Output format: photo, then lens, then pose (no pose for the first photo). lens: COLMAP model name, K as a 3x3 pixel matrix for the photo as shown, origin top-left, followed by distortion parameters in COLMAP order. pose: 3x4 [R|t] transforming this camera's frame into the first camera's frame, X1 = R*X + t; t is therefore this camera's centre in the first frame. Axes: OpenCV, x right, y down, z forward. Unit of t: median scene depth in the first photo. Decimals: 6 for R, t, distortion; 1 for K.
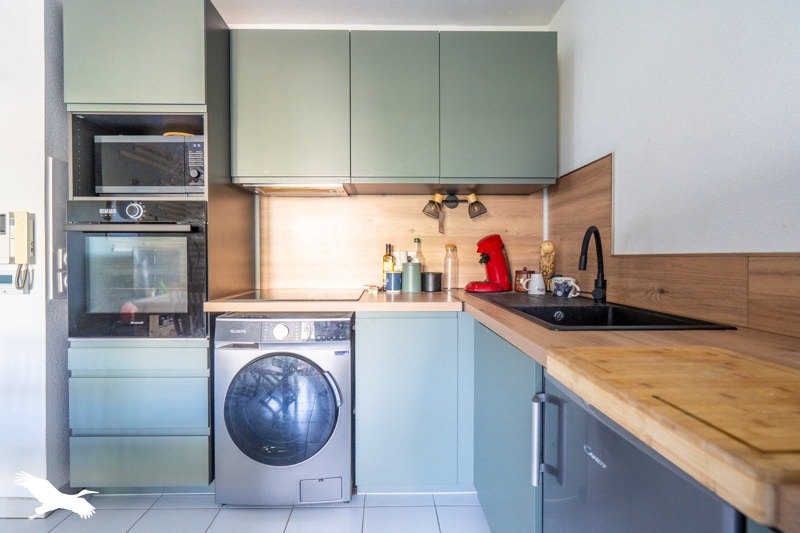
lens RADIAL K [[373.8, 0, 398.5], [0, 373.8, 263.0], [0, 0, 1]] dist [0.001583, -0.001263]
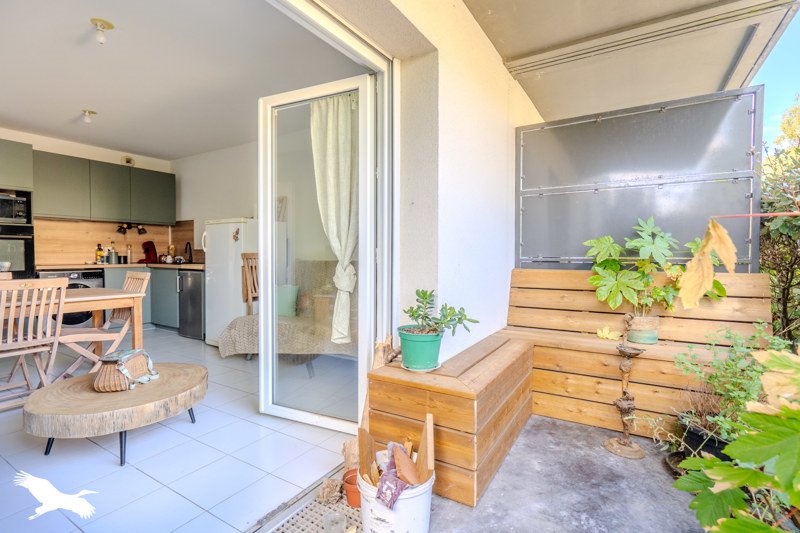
lens RADIAL K [[373.8, 0, 396.8], [0, 373.8, 265.0], [0, 0, 1]] dist [0.001583, -0.001263]
pose [[0.545157, -0.022536, 0.838031, -0.994015], [0.005397, 0.999712, 0.023372, 0.038417], [-0.838317, -0.008219, 0.545121, -1.868507]]
